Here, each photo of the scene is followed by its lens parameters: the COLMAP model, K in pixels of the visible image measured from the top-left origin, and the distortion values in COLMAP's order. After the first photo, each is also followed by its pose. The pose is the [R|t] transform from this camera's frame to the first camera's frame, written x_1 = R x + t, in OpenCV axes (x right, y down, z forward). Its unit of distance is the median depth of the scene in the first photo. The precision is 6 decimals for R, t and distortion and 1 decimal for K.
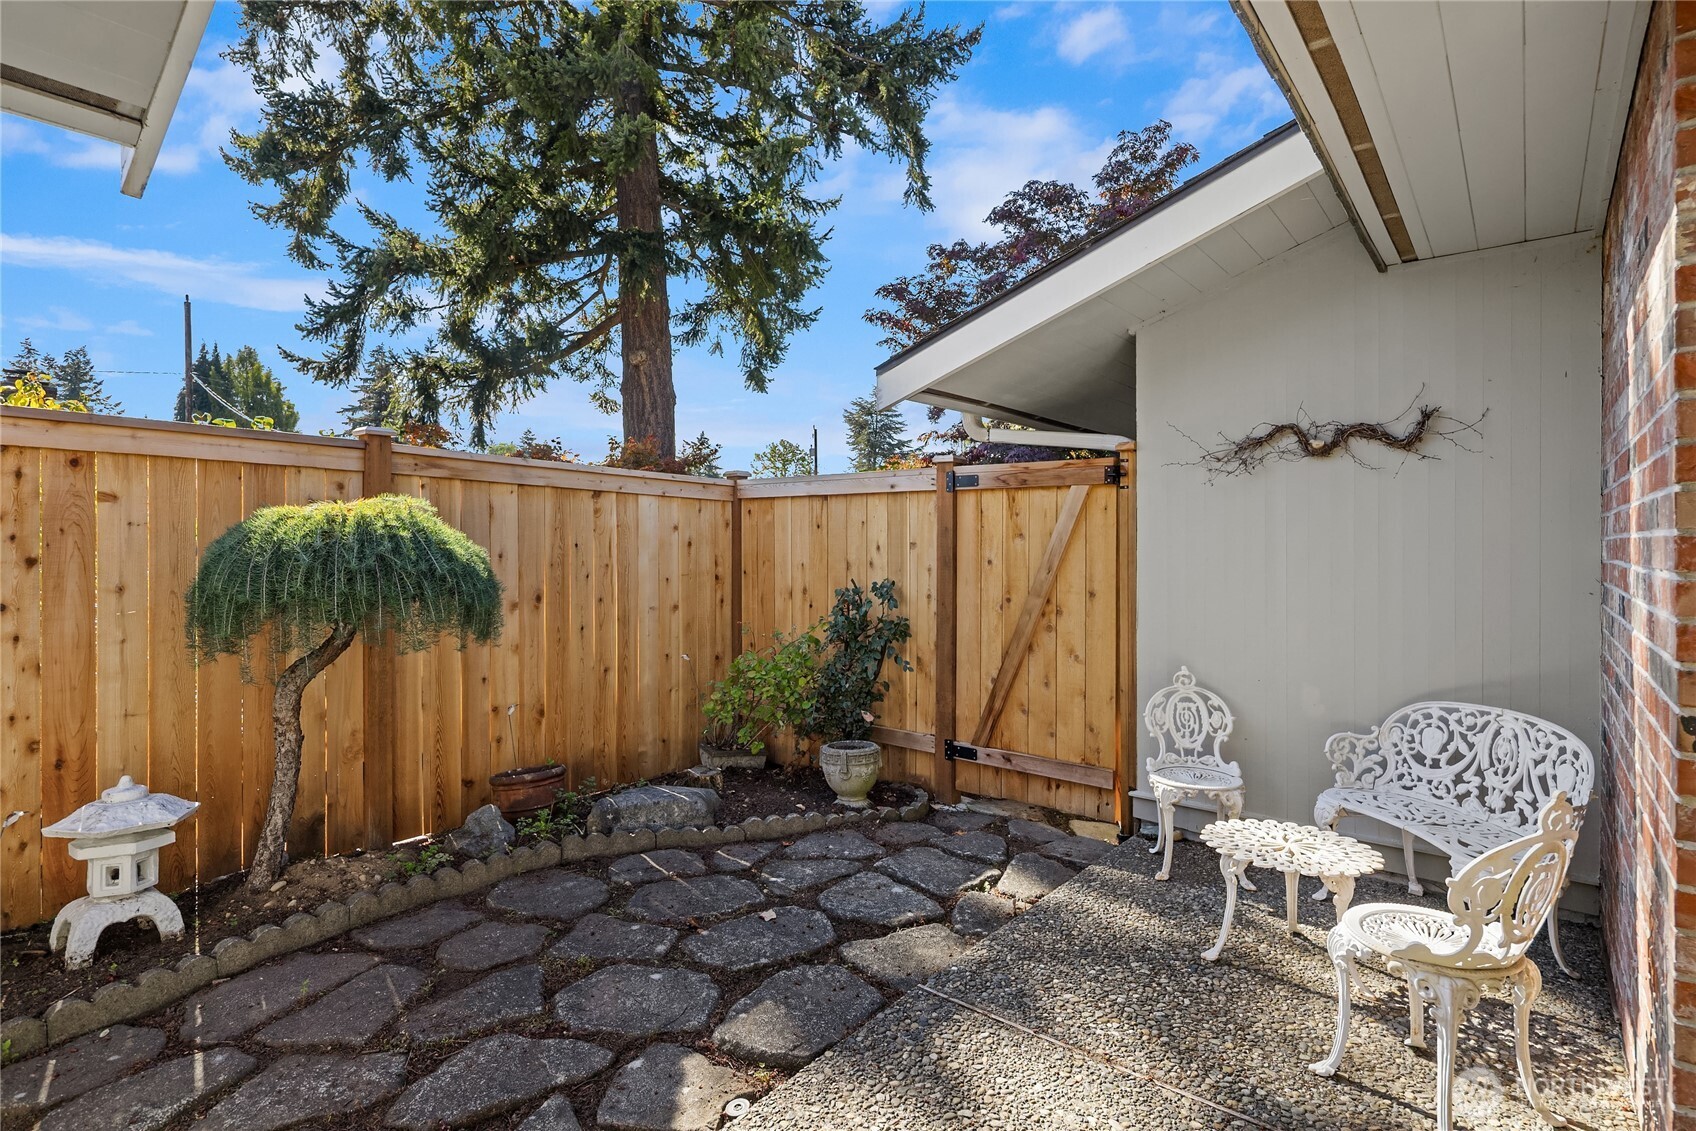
lens RADIAL K [[826.3, 0, 843.6], [0, 826.3, 549.6], [0, 0, 1]] dist [0.001422, -0.000271]
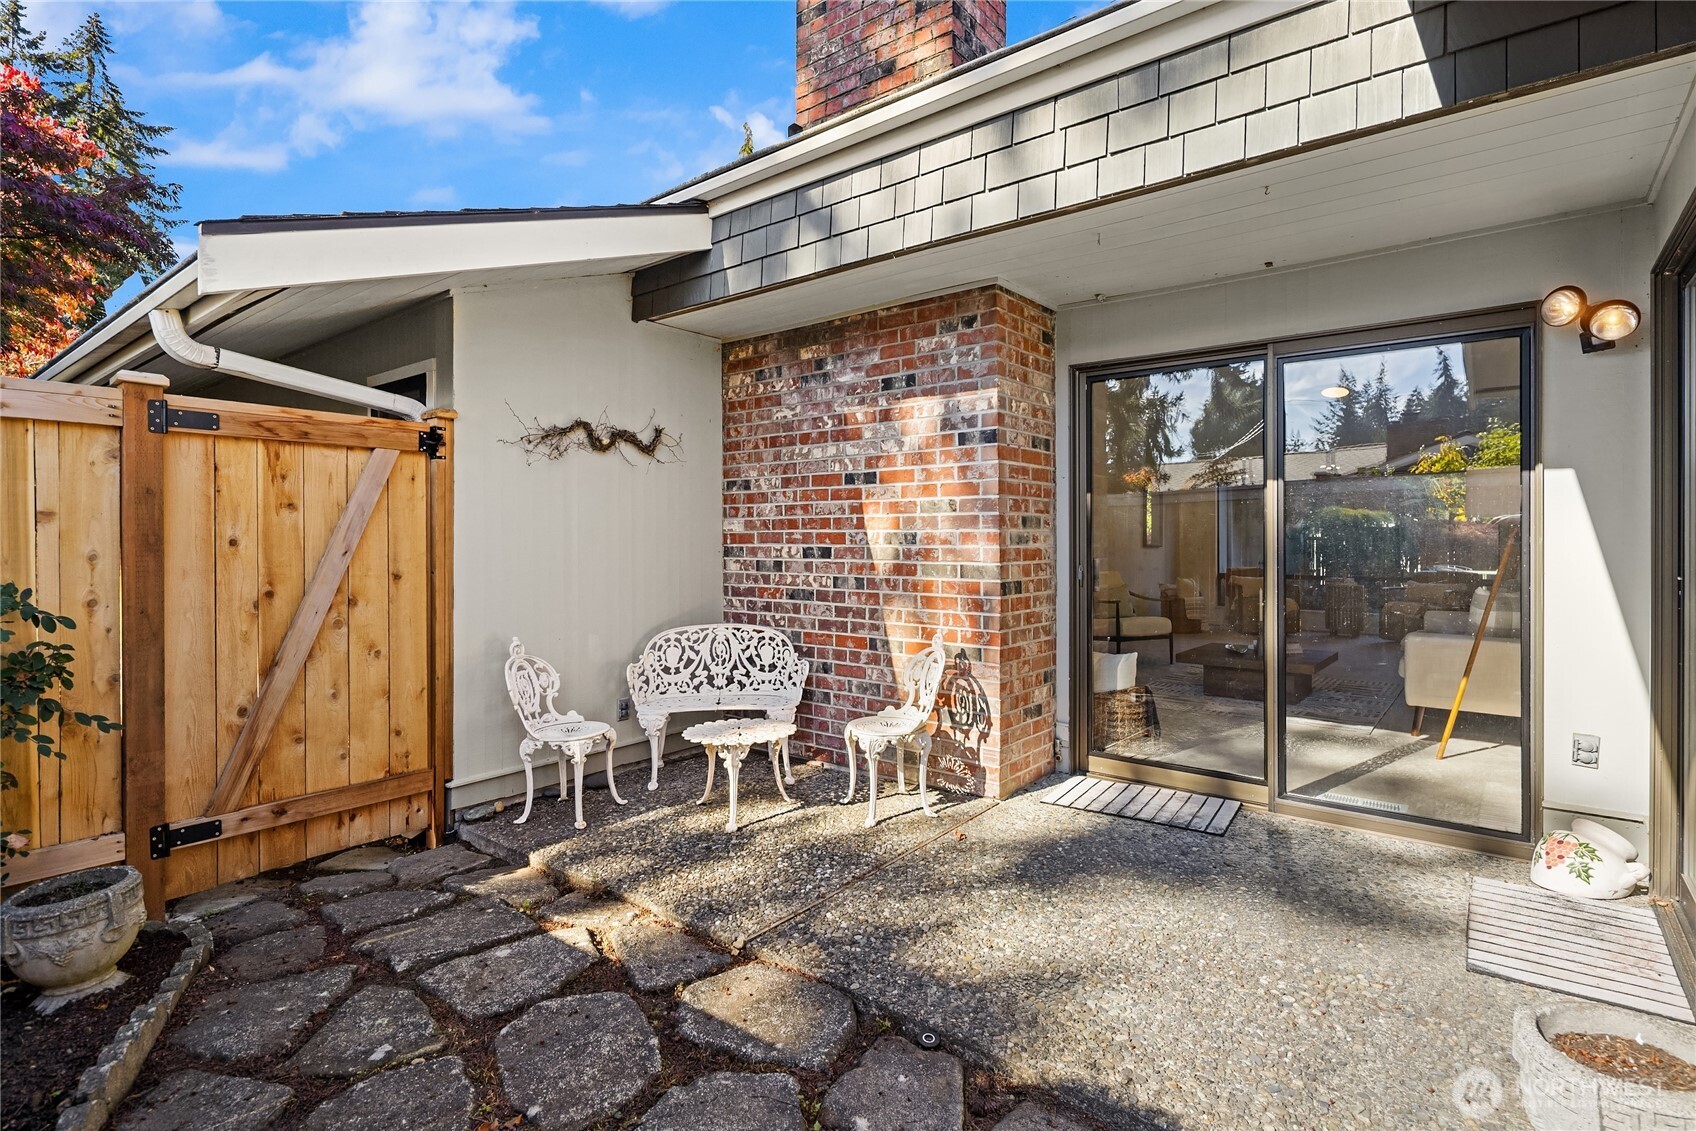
lens RADIAL K [[832.8, 0, 847.7], [0, 832.8, 534.2], [0, 0, 1]] dist [0.003557, 0.000314]
pose [[-0.017047, -0.000064, 0.999855, -0.647246], [0.009064, 0.999959, 0.000218, 0.015592], [-0.999814, 0.009067, -0.017046, 0.604695]]
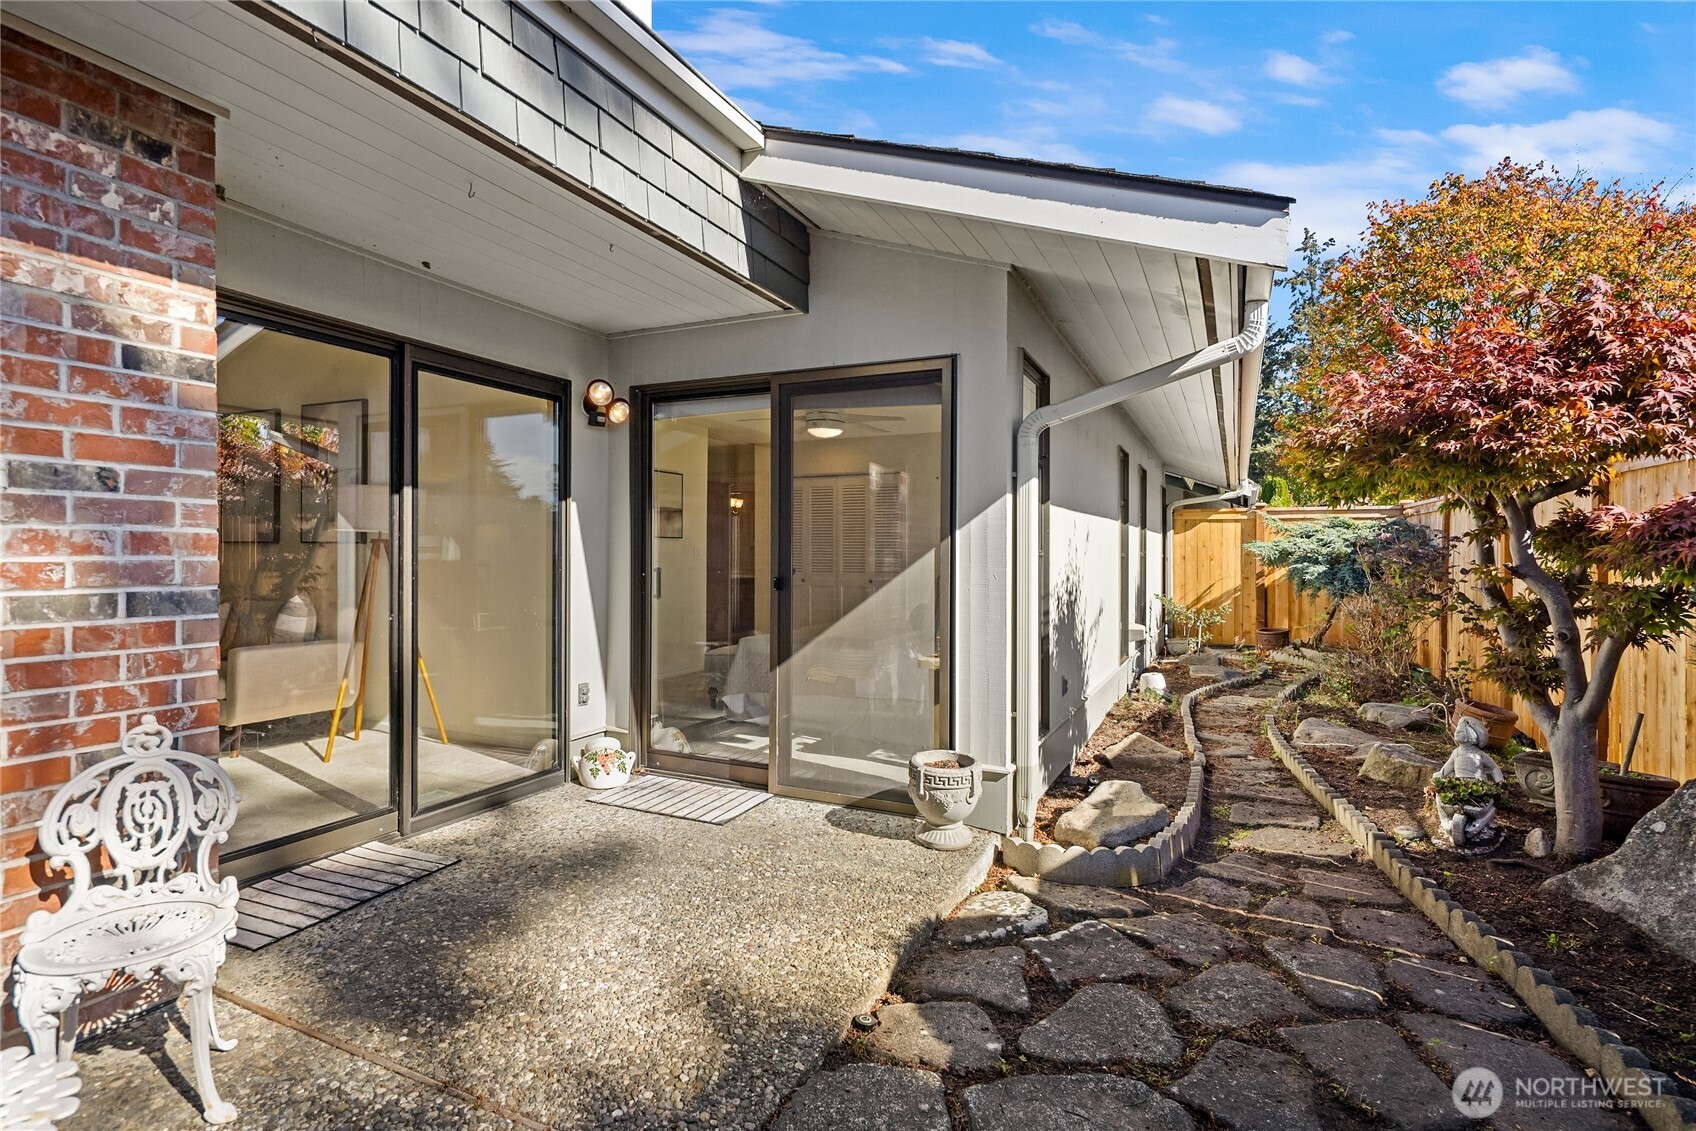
lens RADIAL K [[826.3, 0, 843.6], [0, 826.3, 549.6], [0, 0, 1]] dist [0.001422, -0.000271]
pose [[-0.967942, -0.011332, -0.250919, 0.101417], [-0.011546, 0.999933, -0.000619, 0.021794], [0.250909, 0.002298, -0.968008, 1.121795]]
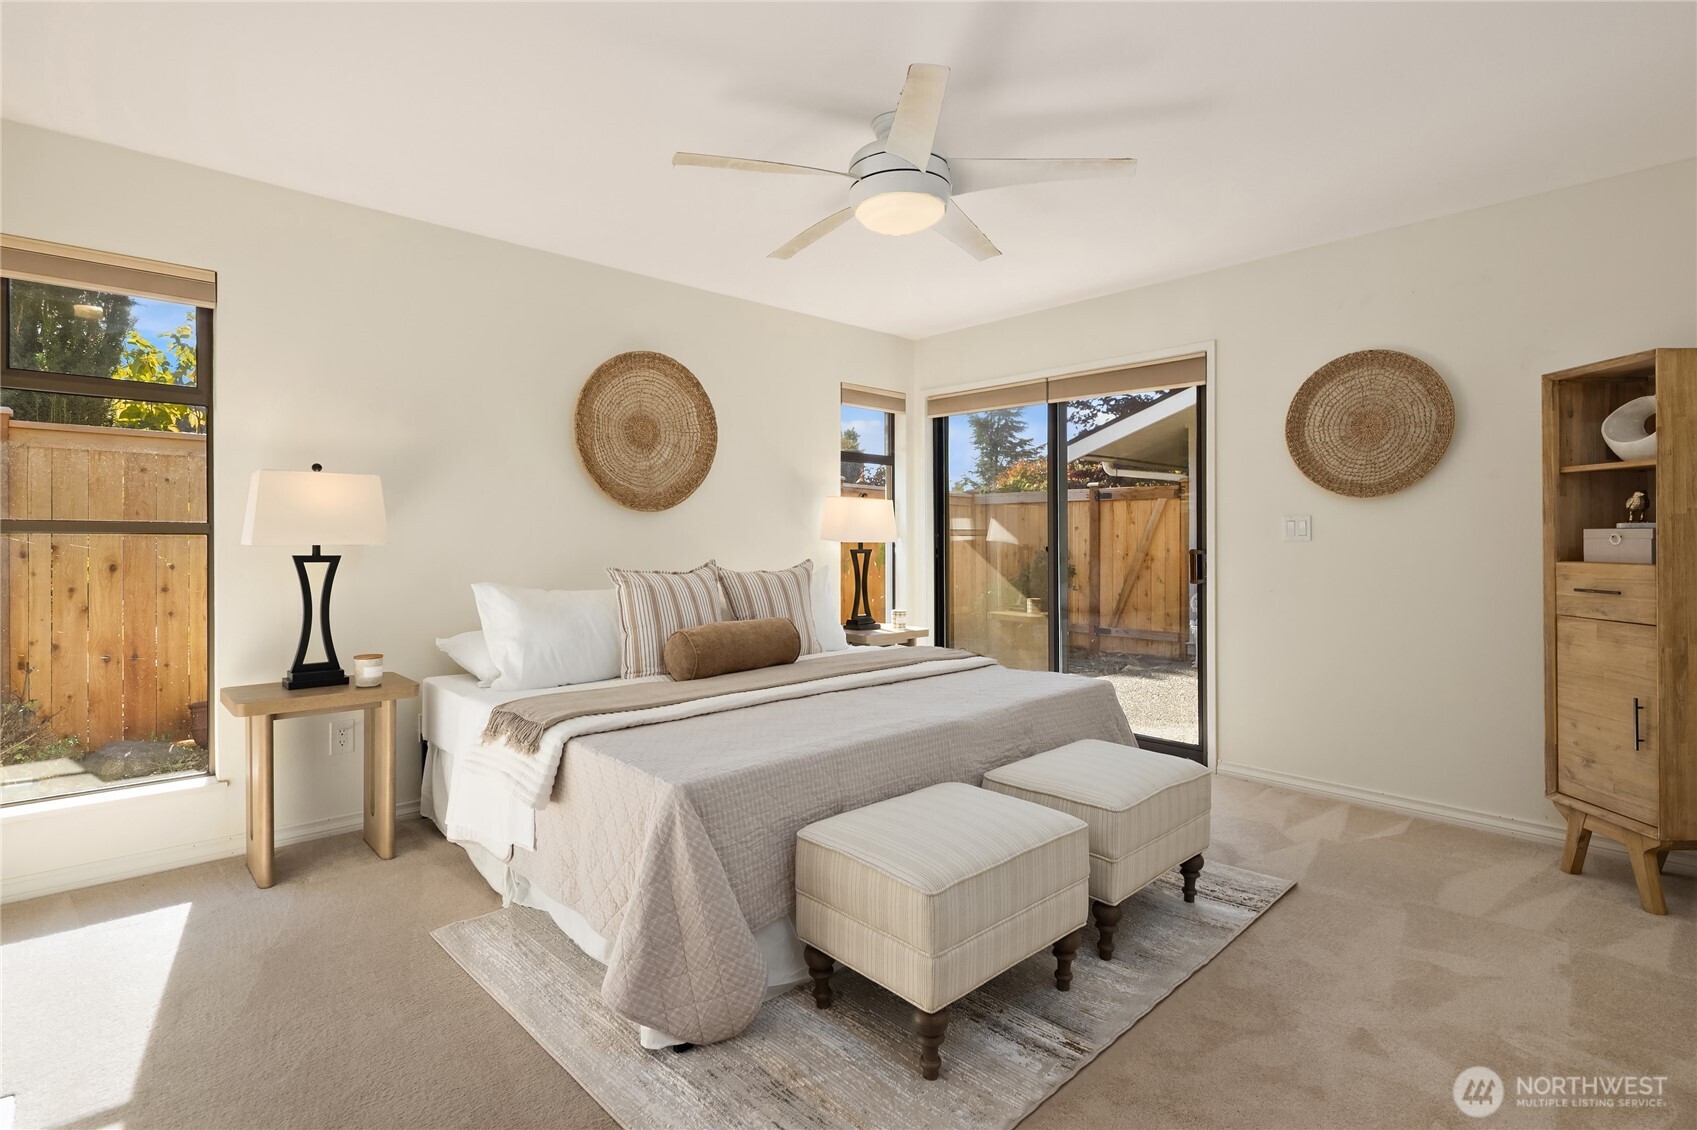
lens RADIAL K [[826.8, 0, 844.1], [0, 826.8, 549.1], [0, 0, 1]] dist [0.001422, -0.000271]
pose [[0.990612, -0.002635, -0.136678, -0.252736], [0.003051, 0.999991, 0.002832, 0.047529], [0.136669, -0.003223, 0.990611, -1.325032]]
